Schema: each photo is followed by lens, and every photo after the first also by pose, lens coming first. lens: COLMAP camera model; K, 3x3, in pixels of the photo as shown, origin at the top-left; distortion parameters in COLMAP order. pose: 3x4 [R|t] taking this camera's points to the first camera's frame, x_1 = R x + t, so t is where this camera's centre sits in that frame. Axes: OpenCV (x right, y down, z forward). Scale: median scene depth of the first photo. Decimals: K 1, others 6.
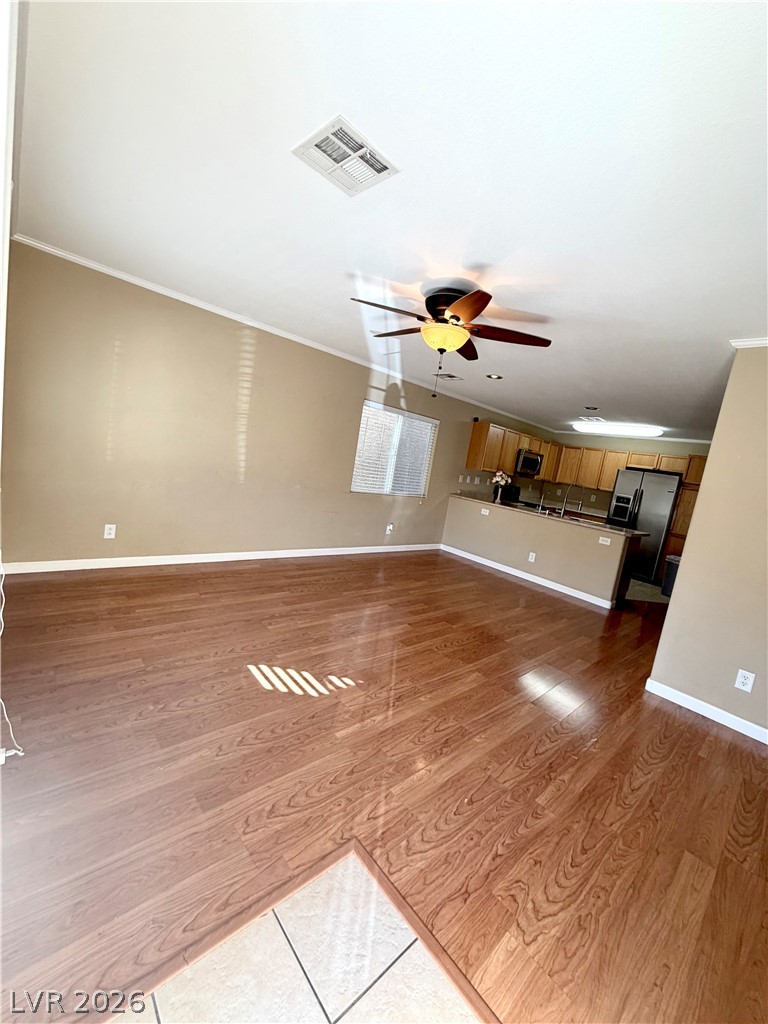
lens RADIAL K [[408.5, 0, 382.6], [0, 408.5, 507.1], [0, 0, 1]] dist [0.000386, 0.000283]
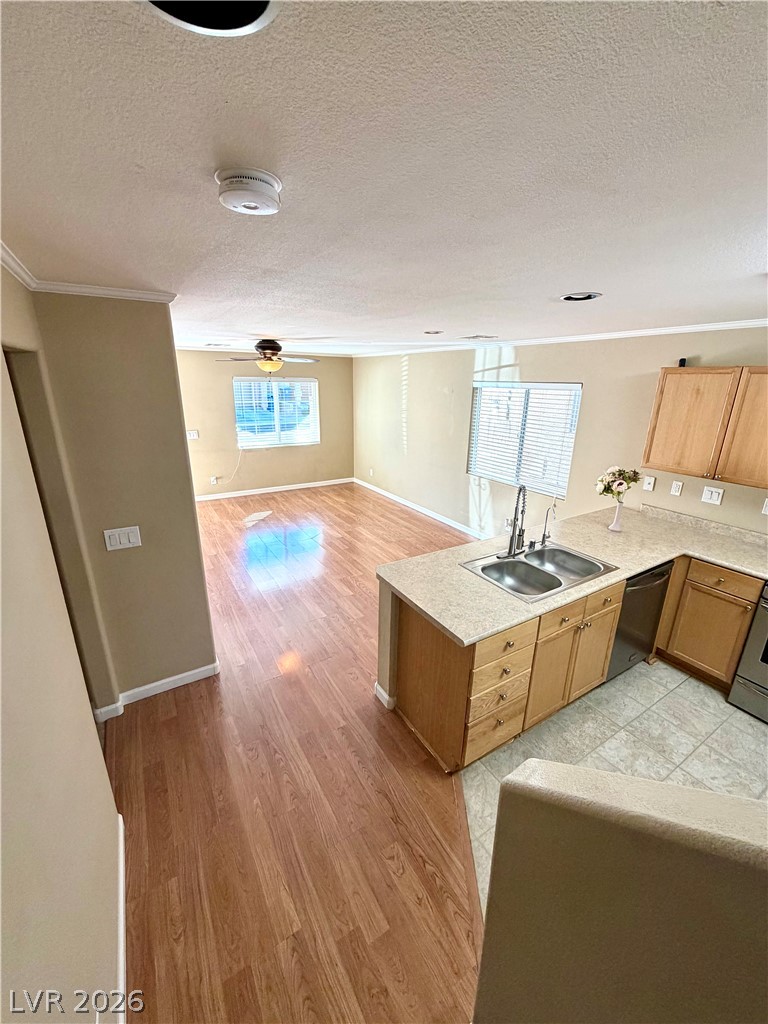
lens RADIAL K [[408.5, 0, 382.0], [0, 408.5, 507.6], [0, 0, 1]] dist [0.000386, 0.000283]
pose [[-0.187657, 0.136221, -0.972743, 1.396298], [-0.165807, 0.971731, 0.168066, -0.127831], [0.968139, 0.192827, -0.159766, 1.368141]]
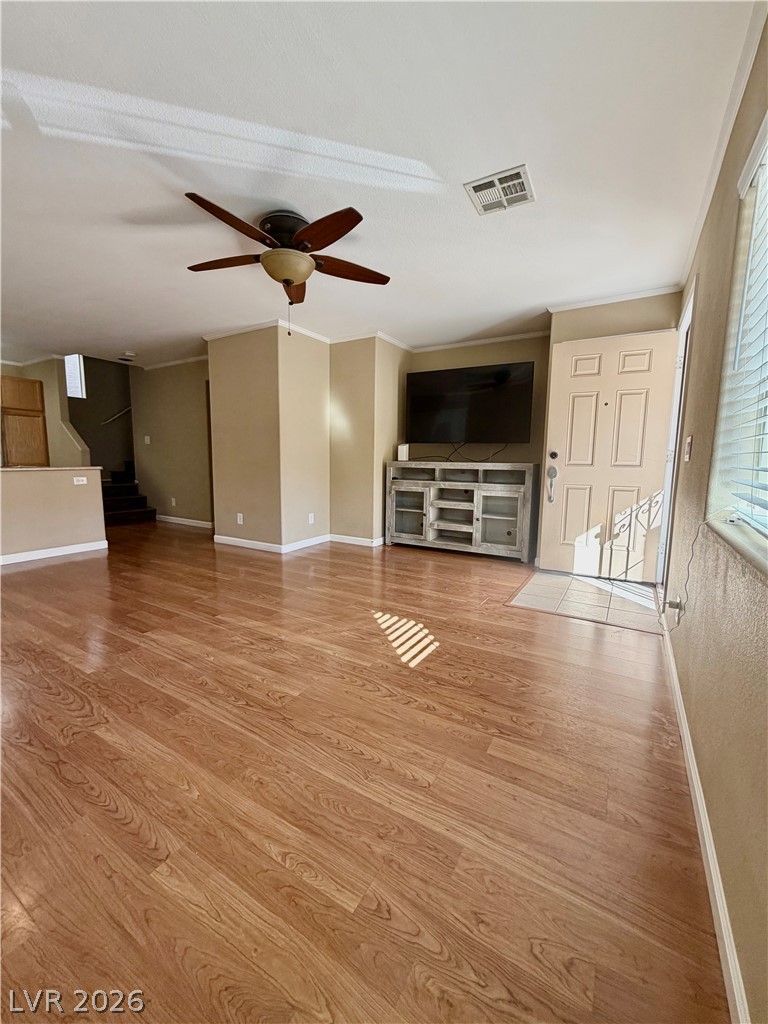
lens RADIAL K [[408.5, 0, 383.4], [0, 408.5, 508.3], [0, 0, 1]] dist [0.000386, 0.000283]
pose [[-0.280628, -0.277142, 0.918934, -0.638619], [0.063956, 0.949879, 0.306006, -0.120912], [-0.957683, 0.144645, -0.248838, 0.783618]]
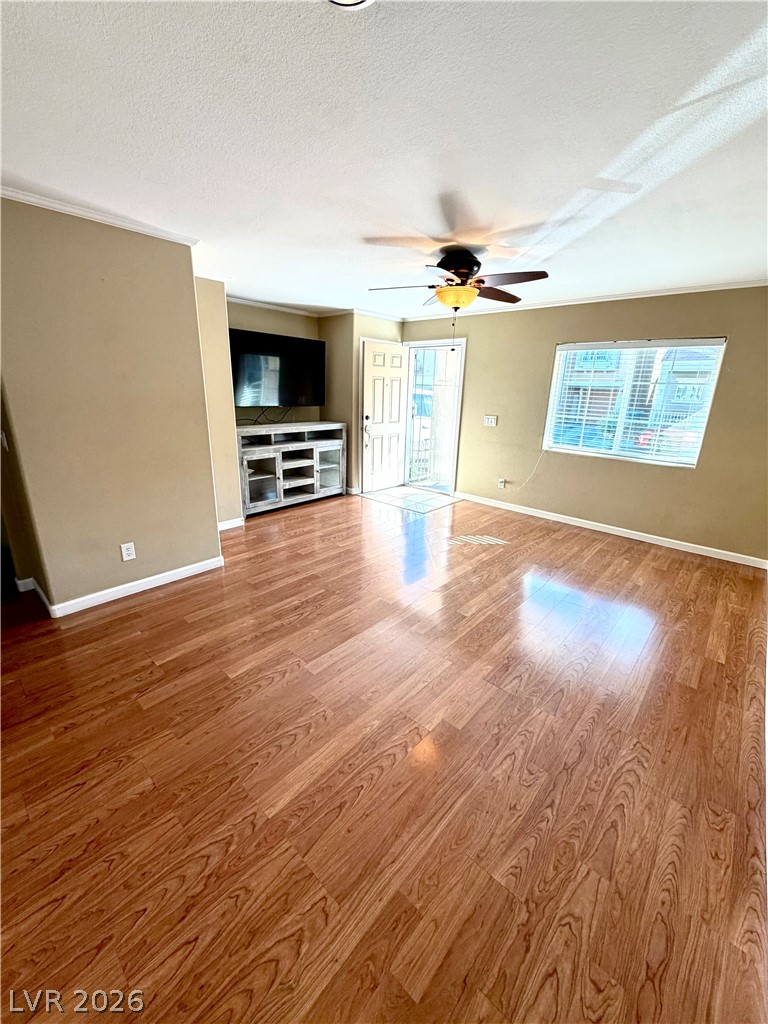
lens RADIAL K [[408.5, 0, 382.8], [0, 408.5, 507.5], [0, 0, 1]] dist [0.000386, 0.000283]
pose [[-0.978243, -0.152438, -0.140723, 0.301967], [-0.195815, 0.902511, 0.383576, -0.199252], [0.068532, 0.402786, -0.912725, 1.615305]]
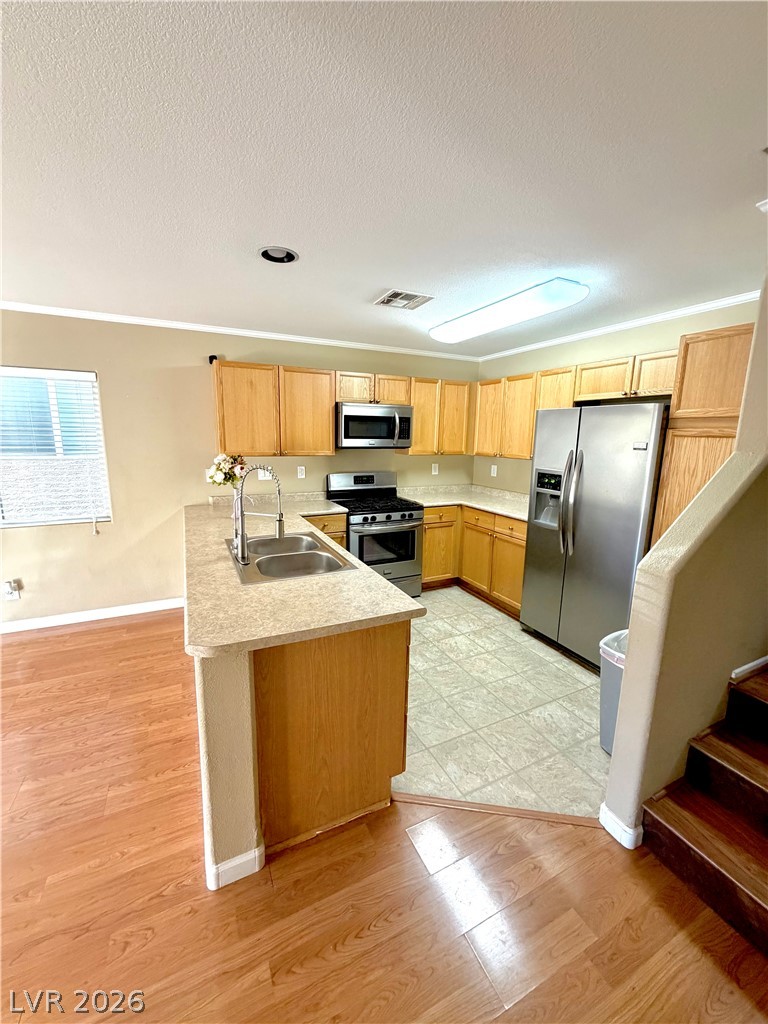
lens RADIAL K [[408.5, 0, 383.5], [0, 408.5, 506.8], [0, 0, 1]] dist [0.000386, 0.000283]
pose [[0.948502, -0.091096, -0.303391, 1.026099], [0.099204, 0.995002, 0.011386, -0.022001], [0.300838, -0.040897, 0.952798, 0.999658]]
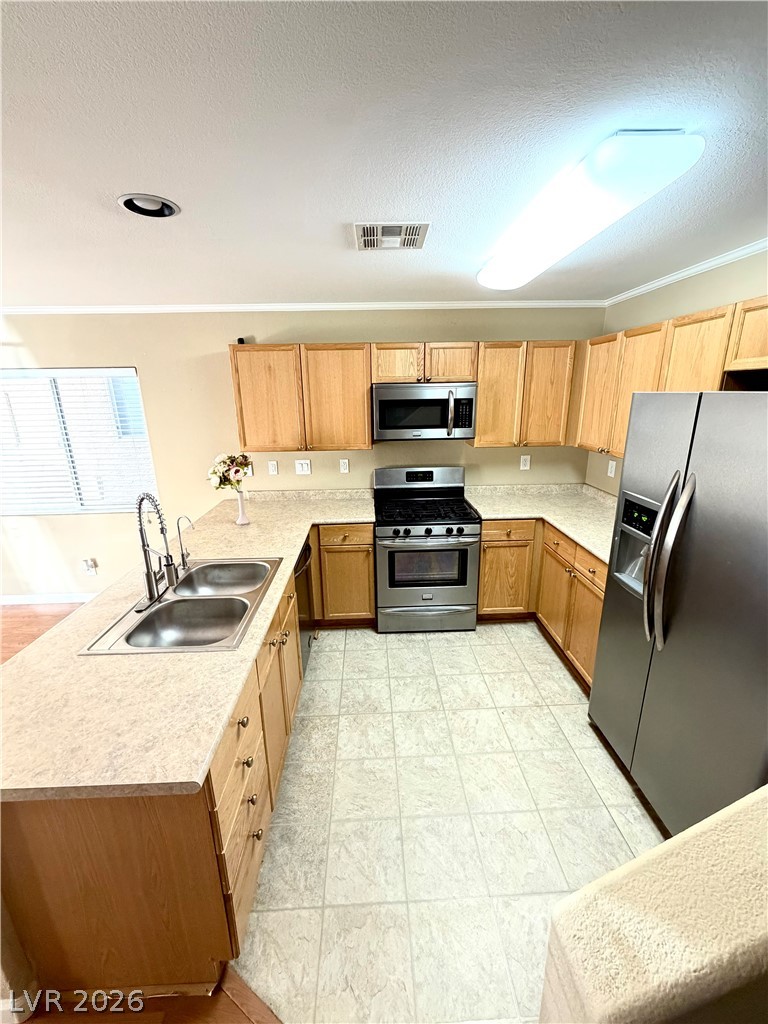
lens RADIAL K [[408.5, 0, 384.3], [0, 408.5, 507.3], [0, 0, 1]] dist [0.000386, 0.000283]
pose [[0.749789, 0.009204, -0.661613, 1.186360], [0.054876, 0.995594, 0.076039, -0.093516], [0.659398, -0.093320, 0.745980, 1.317275]]
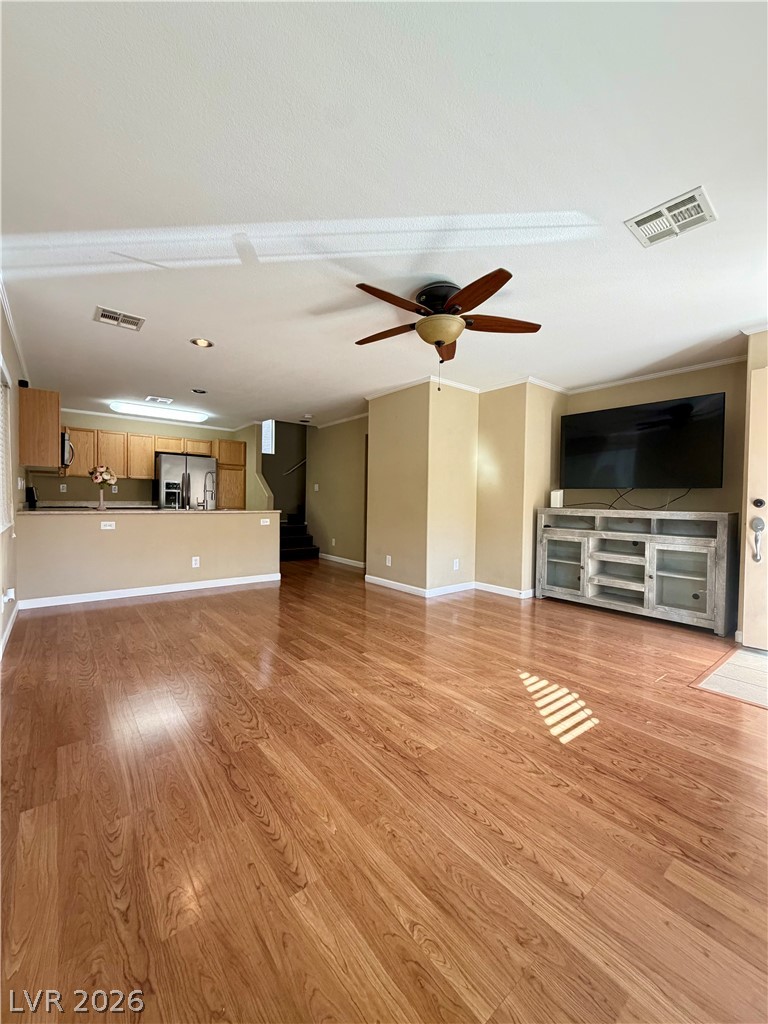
lens RADIAL K [[408.5, 0, 383.7], [0, 408.5, 508.0], [0, 0, 1]] dist [0.000386, 0.000283]
pose [[0.068039, -0.175780, 0.982075, -0.643147], [0.121310, 0.978510, 0.166737, -0.125623], [-0.990280, 0.107791, 0.087901, 0.779076]]
